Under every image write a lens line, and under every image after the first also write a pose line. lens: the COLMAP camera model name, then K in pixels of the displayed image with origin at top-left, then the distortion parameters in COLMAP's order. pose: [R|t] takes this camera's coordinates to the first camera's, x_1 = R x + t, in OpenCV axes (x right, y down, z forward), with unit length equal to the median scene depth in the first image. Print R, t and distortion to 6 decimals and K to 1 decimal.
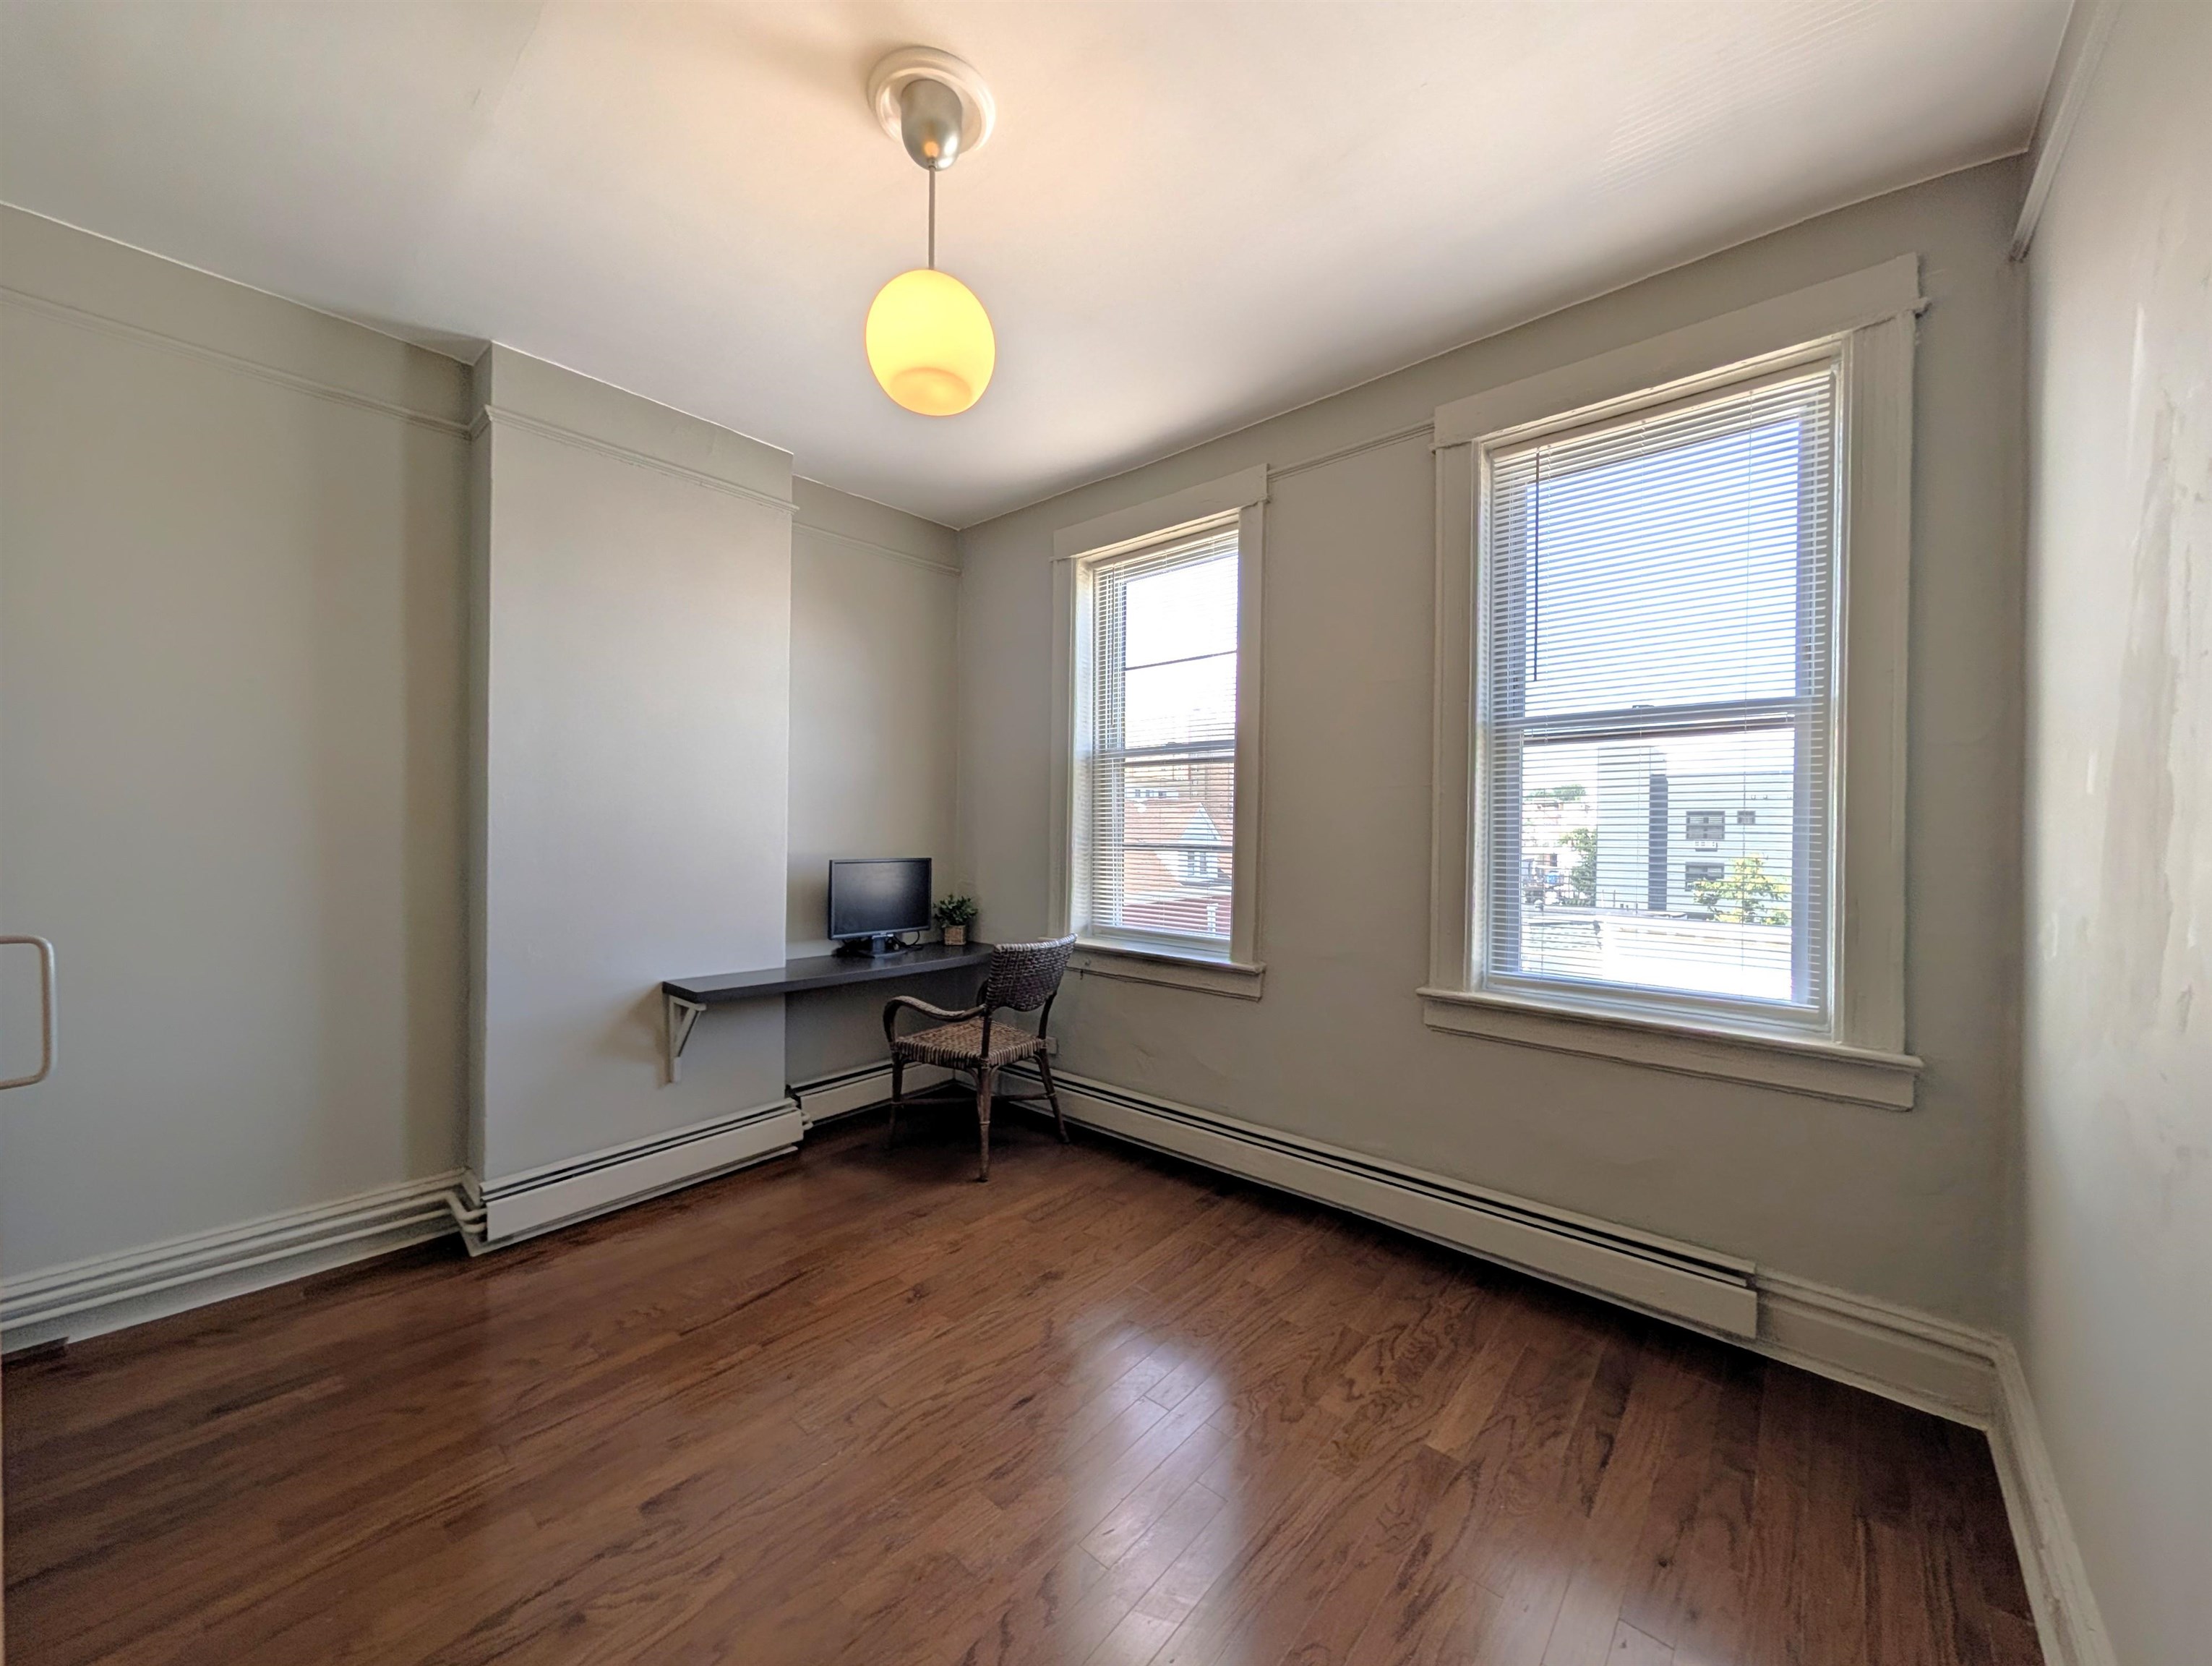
lens RADIAL K [[818.1, 0, 1106.0], [0, 818.1, 833.0], [0, 0, 1]] dist [-0.000745, -0.000032]
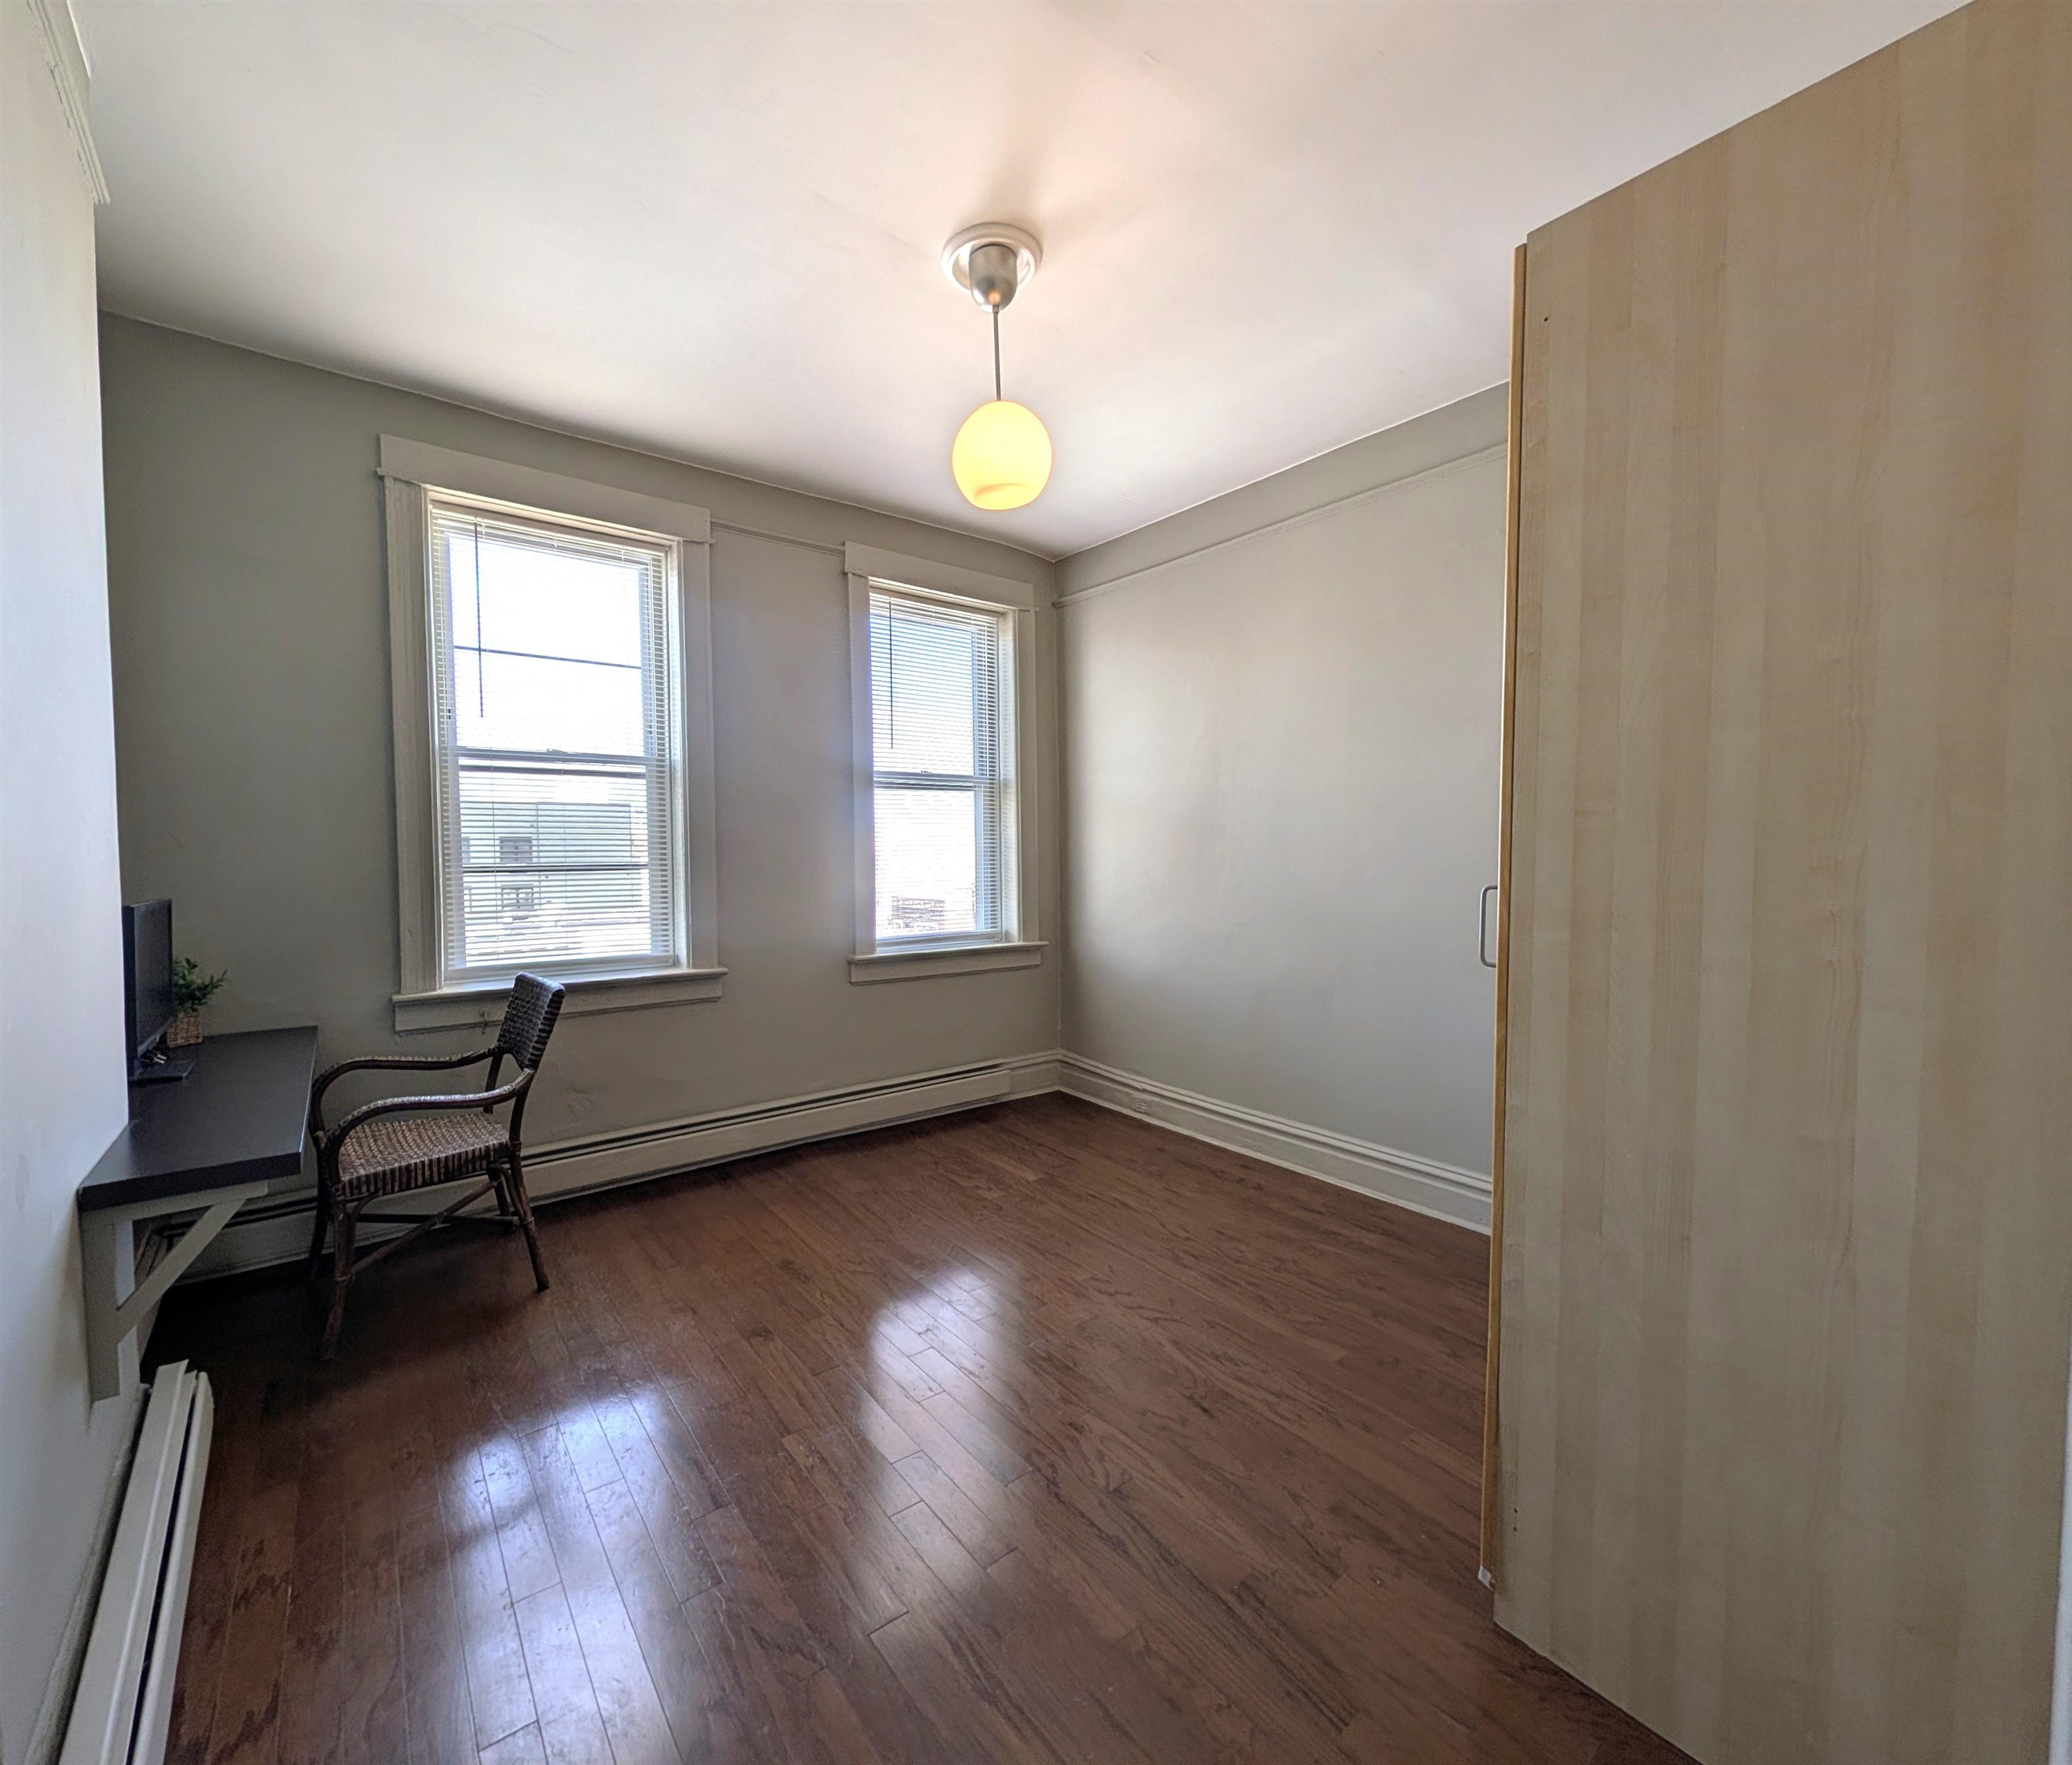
lens RADIAL K [[851.6, 0, 947.1], [0, 851.6, 880.7], [0, 0, 1]] dist [-0.000058, 0.000050]
pose [[0.237999, -0.038827, 0.970489, -0.927036], [0.018896, 0.999197, 0.035342, 0.009573], [-0.971081, 0.009927, 0.238542, 0.461823]]
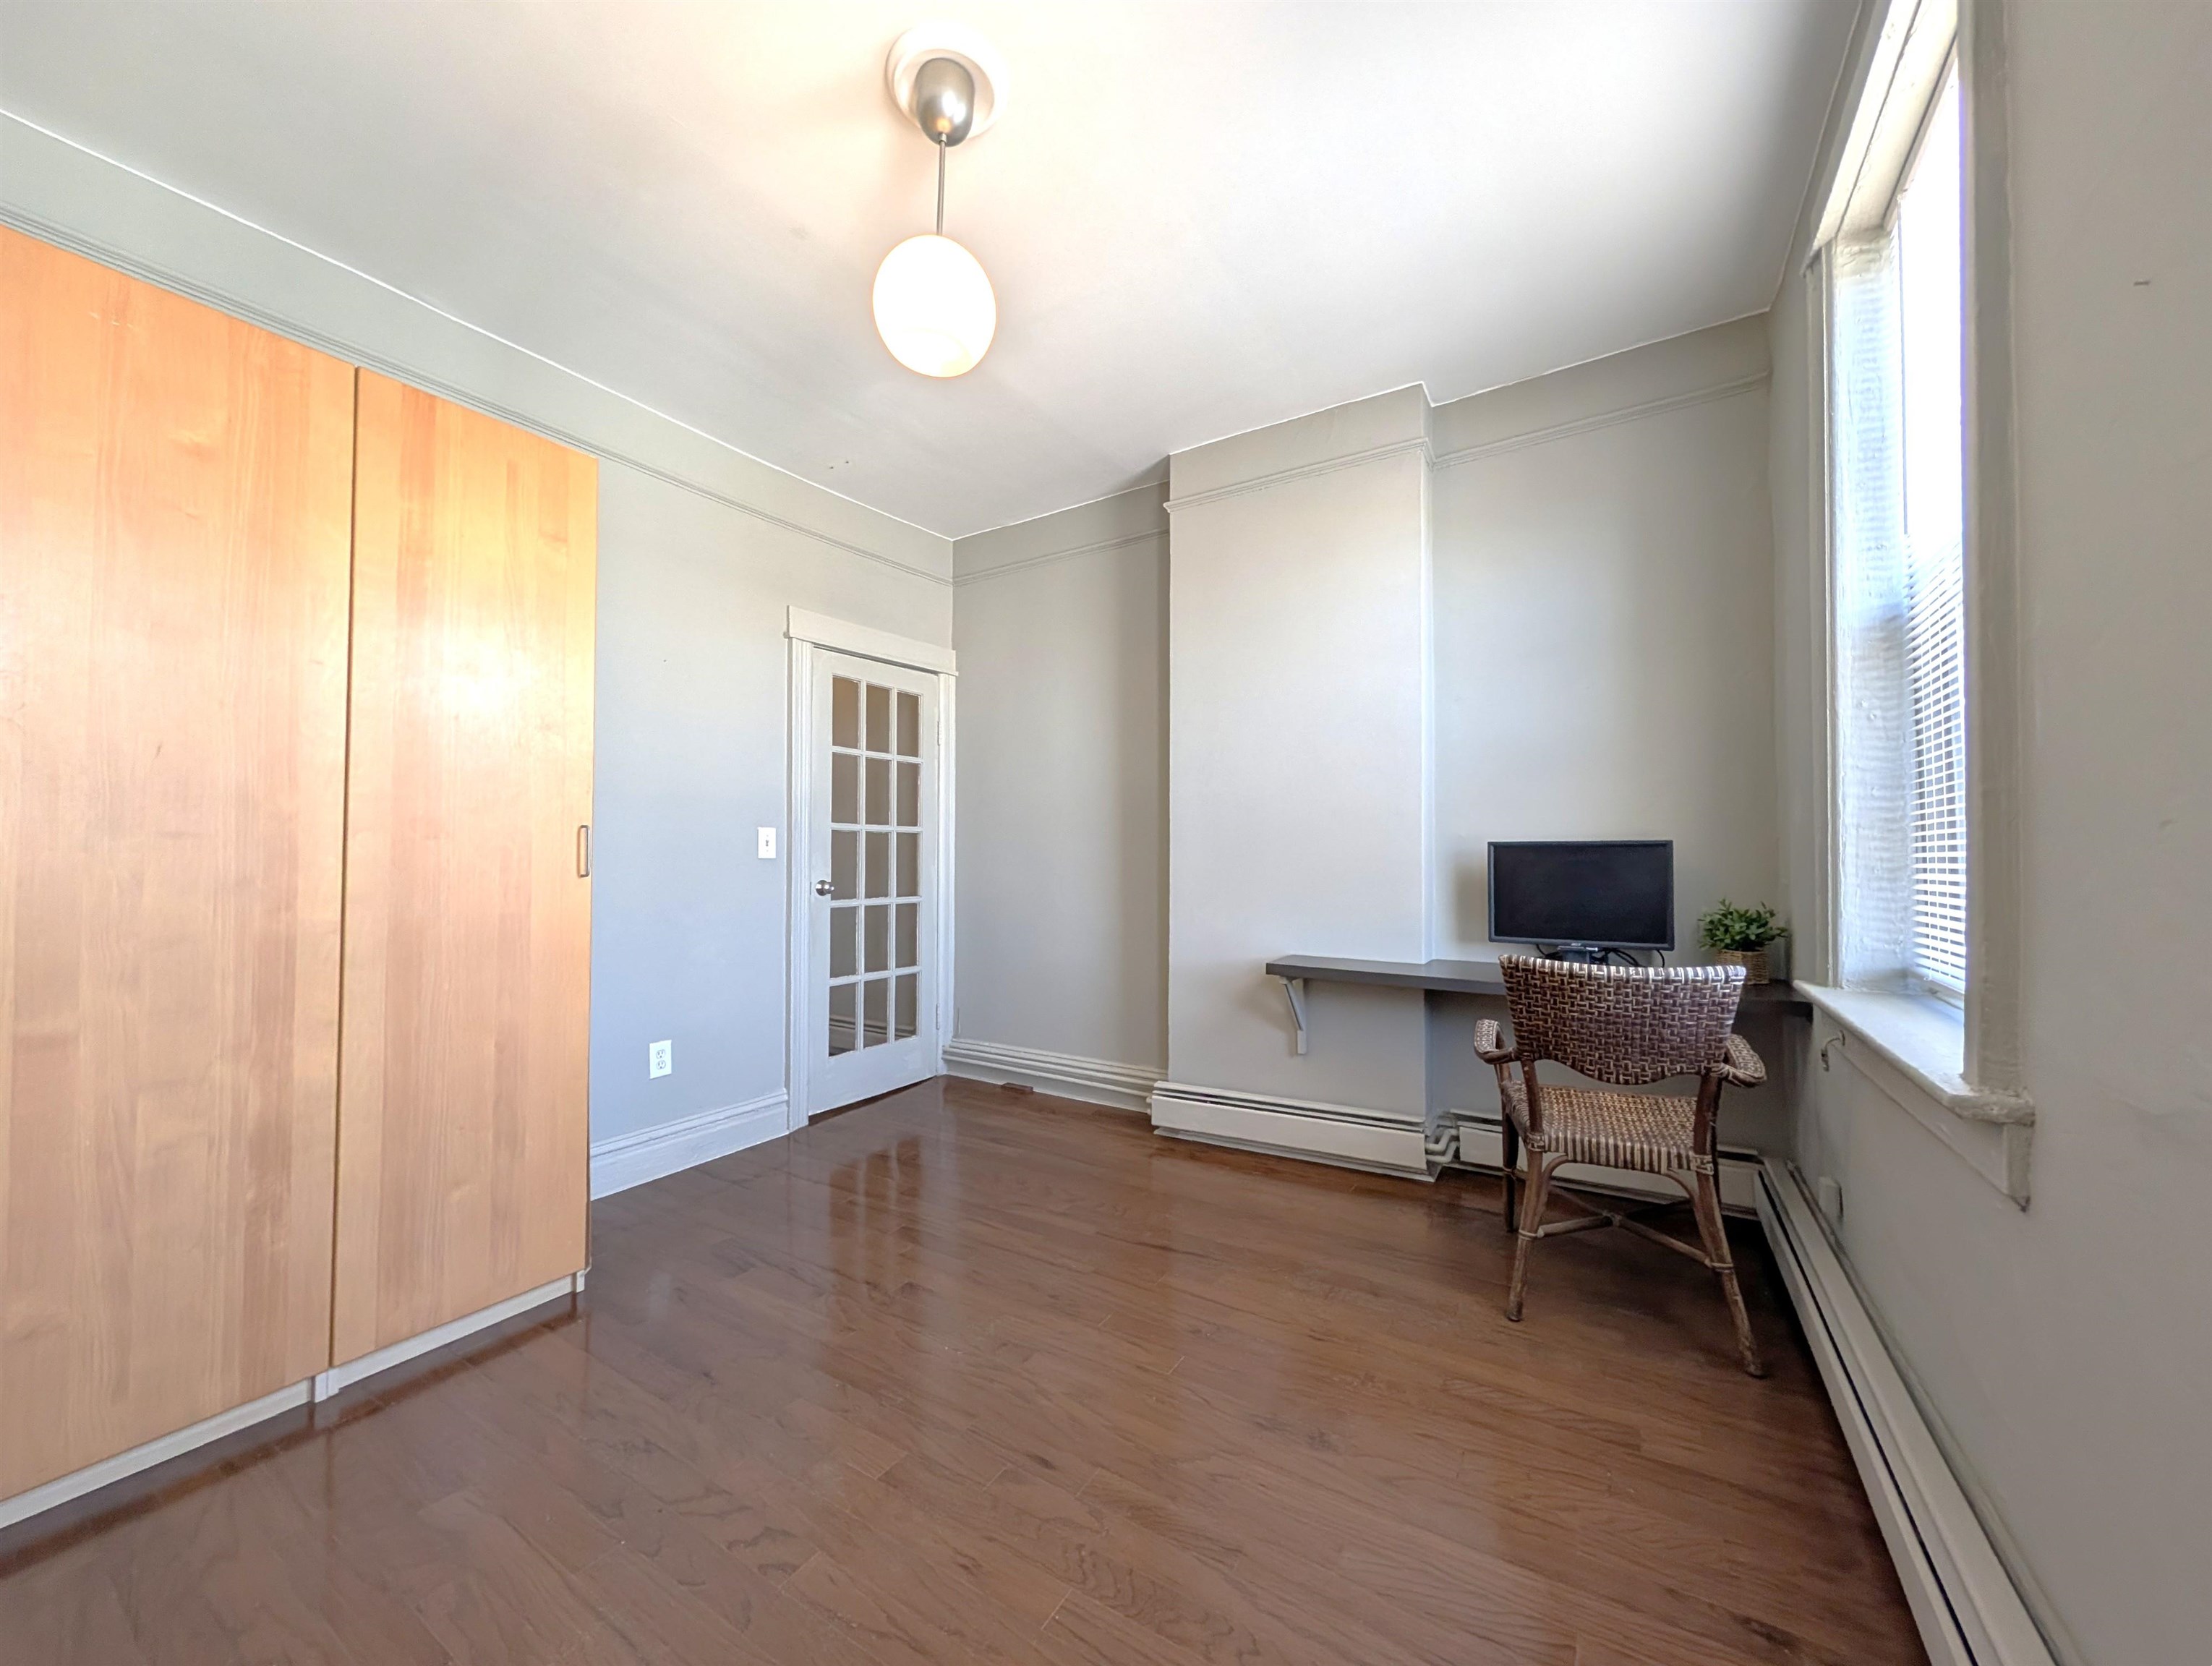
lens RADIAL K [[817.9, 0, 1106.0], [0, 817.9, 833.0], [0, 0, 1]] dist [-0.000745, -0.000032]
pose [[0.161988, -0.046522, -0.985695, 0.494120], [-0.003015, 0.998860, -0.047639, 0.079998], [0.986788, 0.010689, 0.161663, 0.628058]]
